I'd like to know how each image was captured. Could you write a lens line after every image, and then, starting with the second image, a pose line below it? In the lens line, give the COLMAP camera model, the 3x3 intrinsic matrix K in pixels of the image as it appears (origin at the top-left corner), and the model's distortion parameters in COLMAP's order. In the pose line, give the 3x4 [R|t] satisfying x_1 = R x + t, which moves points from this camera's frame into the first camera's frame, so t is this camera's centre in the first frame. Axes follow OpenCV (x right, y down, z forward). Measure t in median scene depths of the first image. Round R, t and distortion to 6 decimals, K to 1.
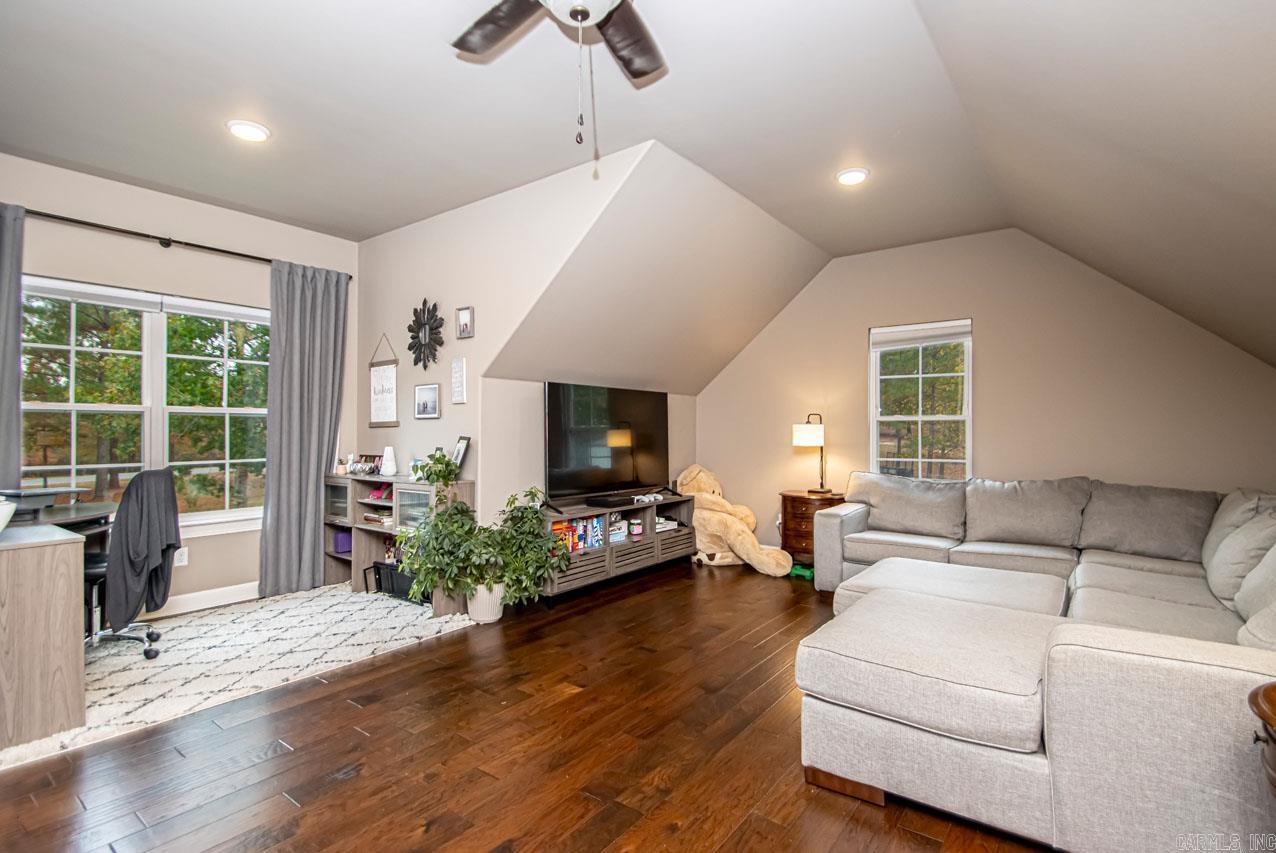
lens RADIAL K [[607.6, 0, 636.4], [0, 607.6, 430.2], [0, 0, 1]] dist [0.027055, -0.027097]
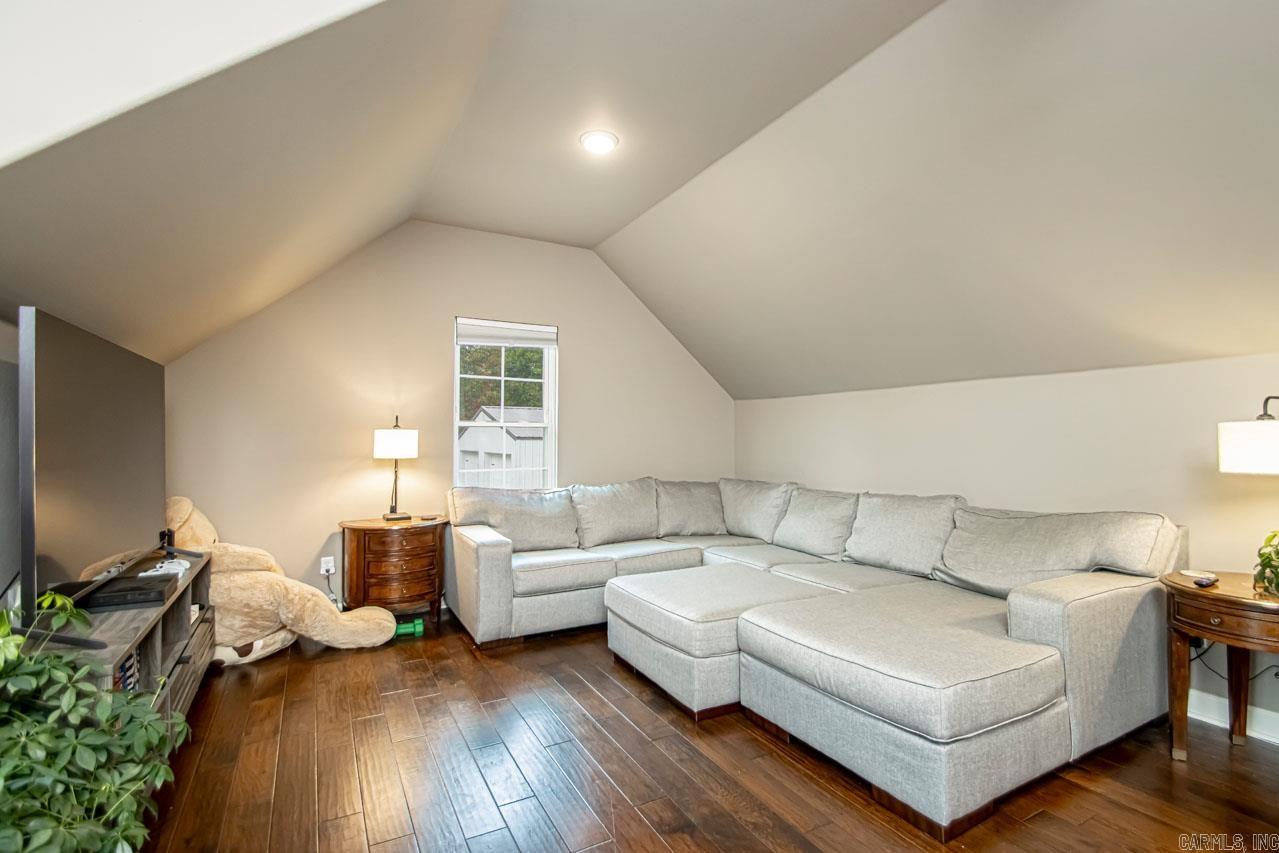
lens RADIAL K [[609.1, 0, 637.9], [0, 609.1, 430.2], [0, 0, 1]] dist [0.027055, -0.027097]
pose [[0.414519, 0.012783, 0.909951, -0.281271], [0.000558, 0.999898, -0.014301, 0.001849], [-0.910040, 0.006435, 0.414470, 0.419806]]
